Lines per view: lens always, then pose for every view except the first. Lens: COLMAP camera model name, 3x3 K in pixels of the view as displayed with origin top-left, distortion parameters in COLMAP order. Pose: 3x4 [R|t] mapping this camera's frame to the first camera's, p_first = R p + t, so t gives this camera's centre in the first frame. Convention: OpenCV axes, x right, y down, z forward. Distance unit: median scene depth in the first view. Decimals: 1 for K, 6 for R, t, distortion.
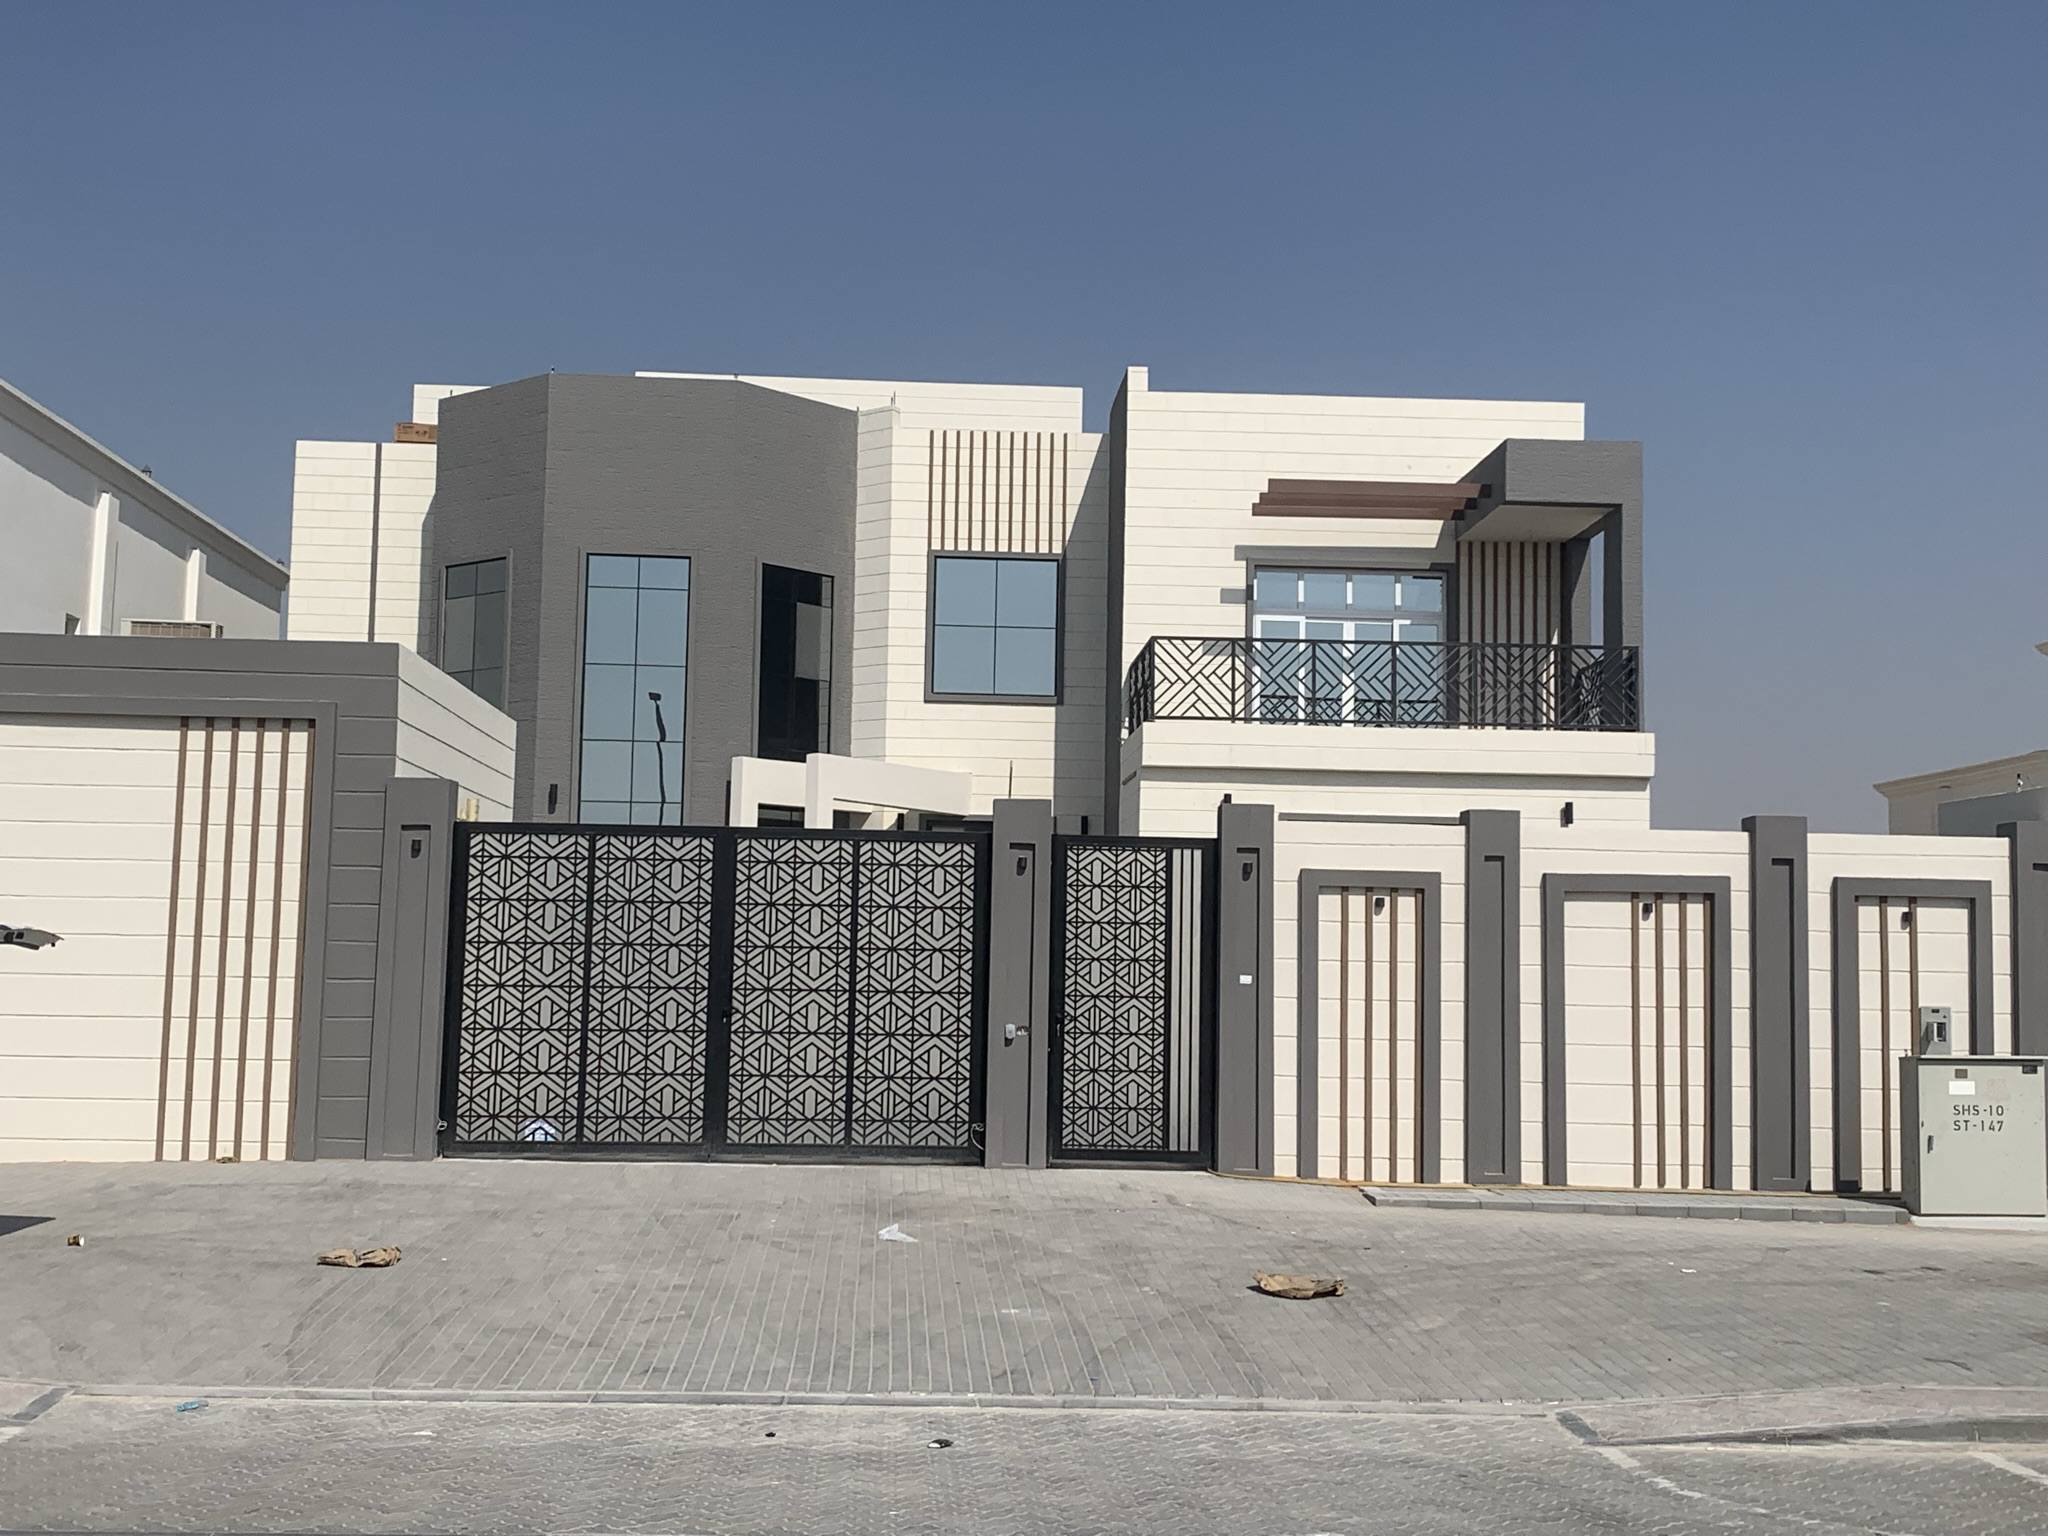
lens RADIAL K [[2545.0, 0, 1028.4], [0, 2545.0, 758.1], [0, 0, 1]] dist [0.025017, 0.000000]
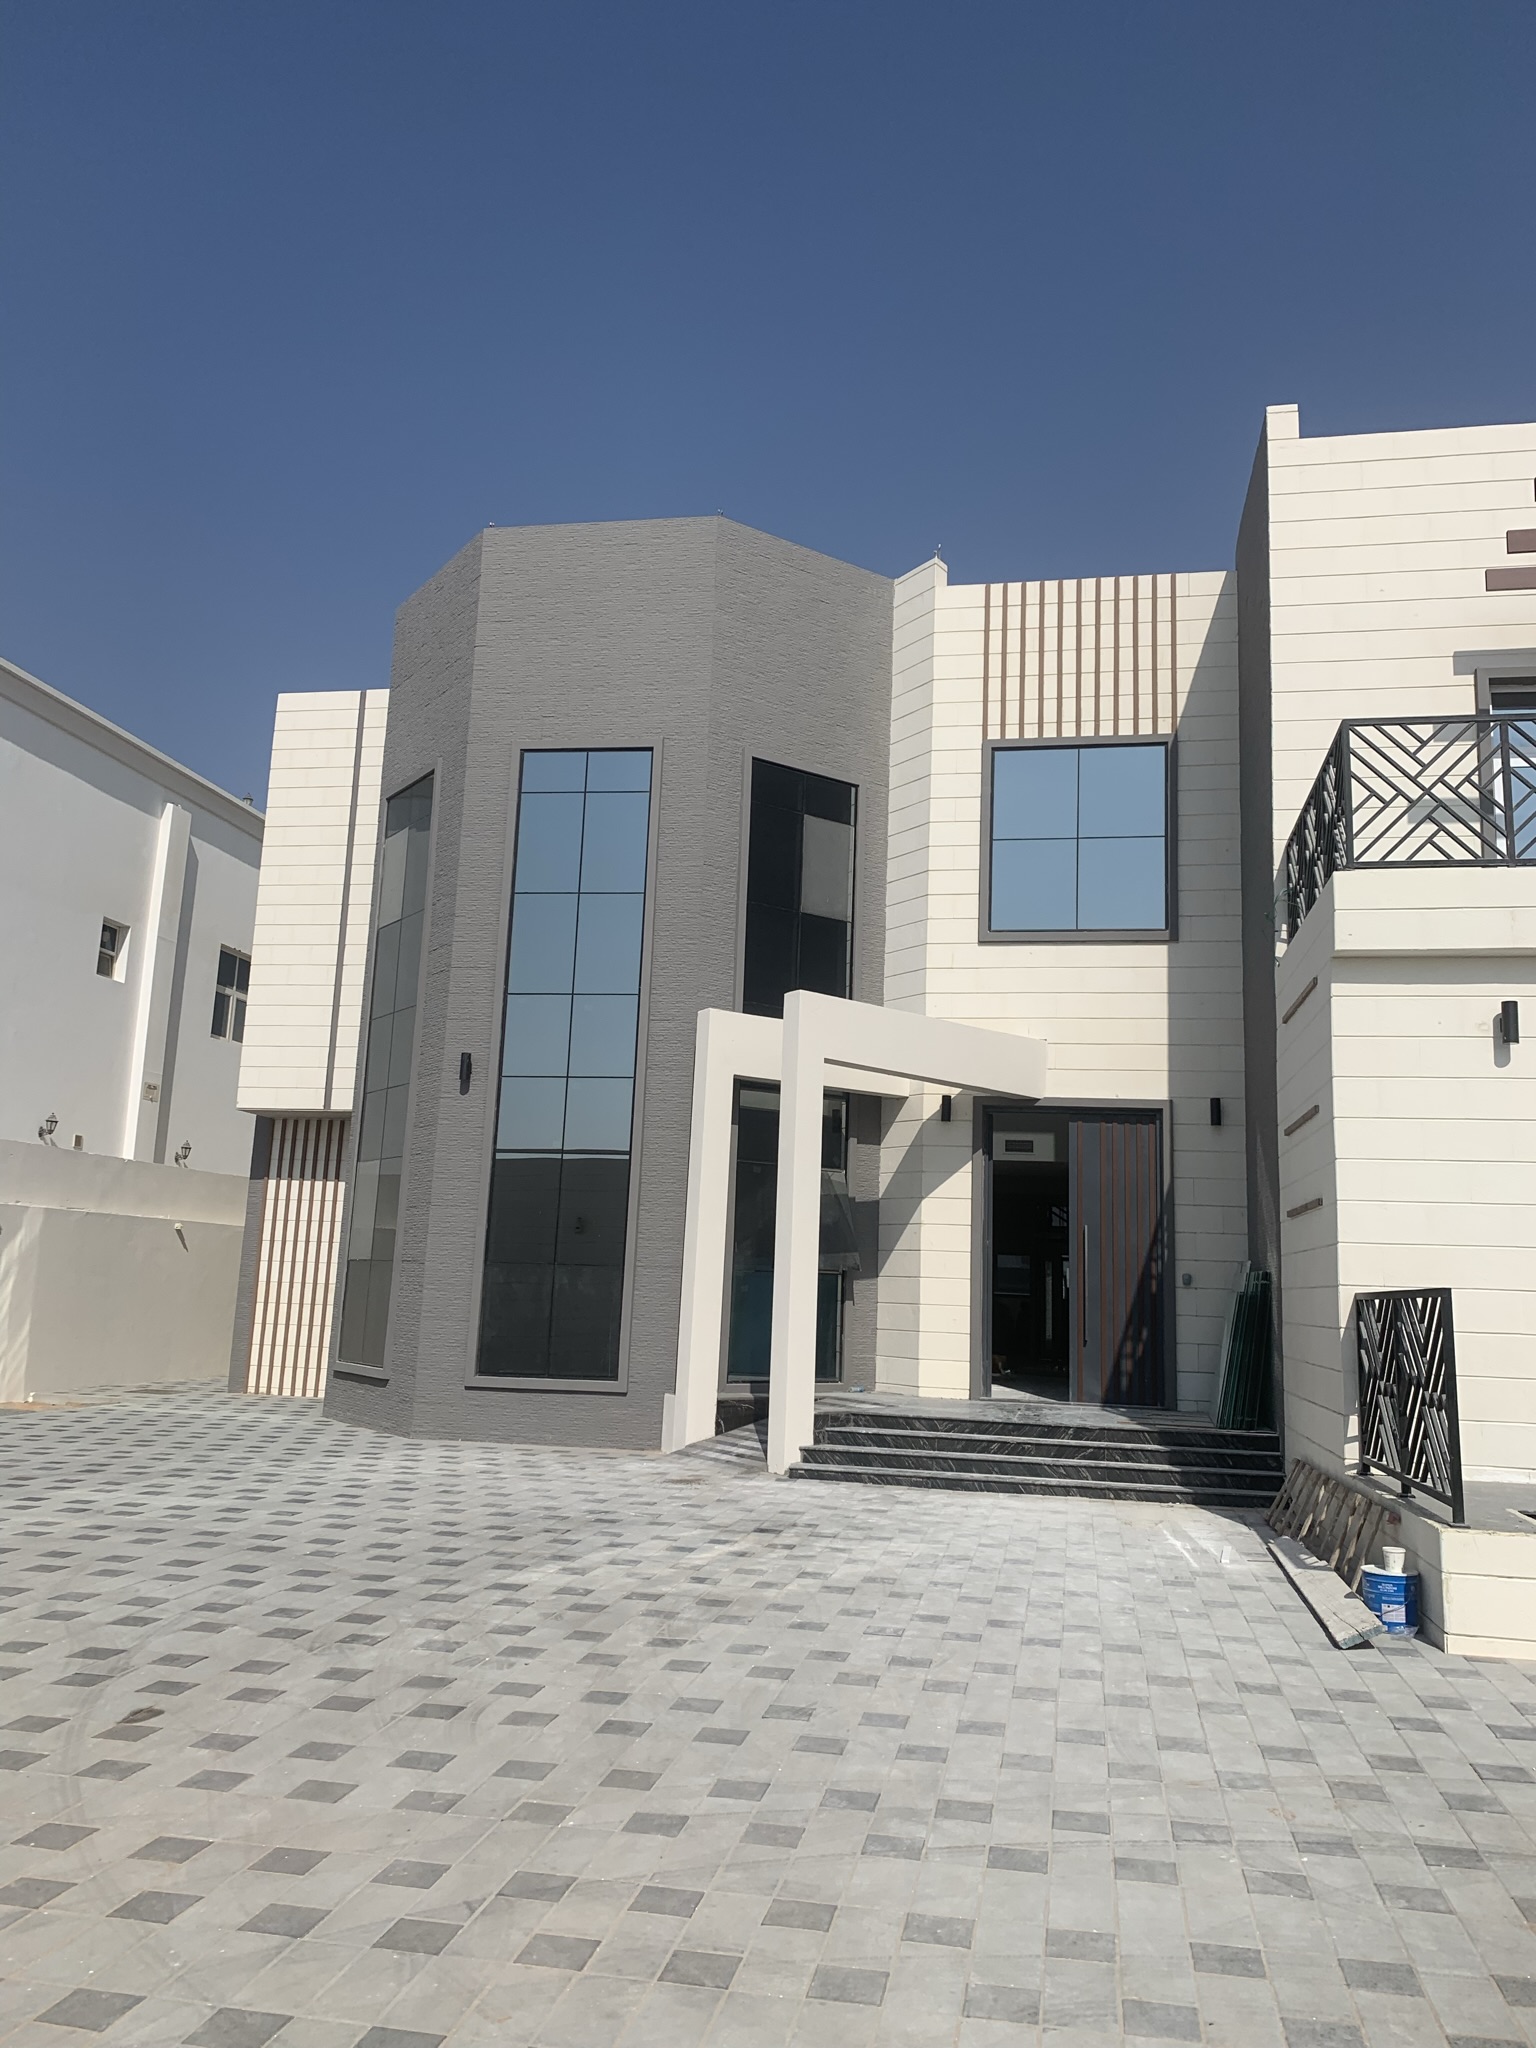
lens RADIAL K [[1581.7, 0, 778.8], [0, 1581.7, 1020.8], [0, 0, 1]] dist [0.034341, -0.046176]
pose [[0.973118, -0.023154, -0.229141, 0.006271], [0.003908, 0.996450, -0.084093, 0.037988], [0.230274, 0.080937, 0.969754, 0.553477]]
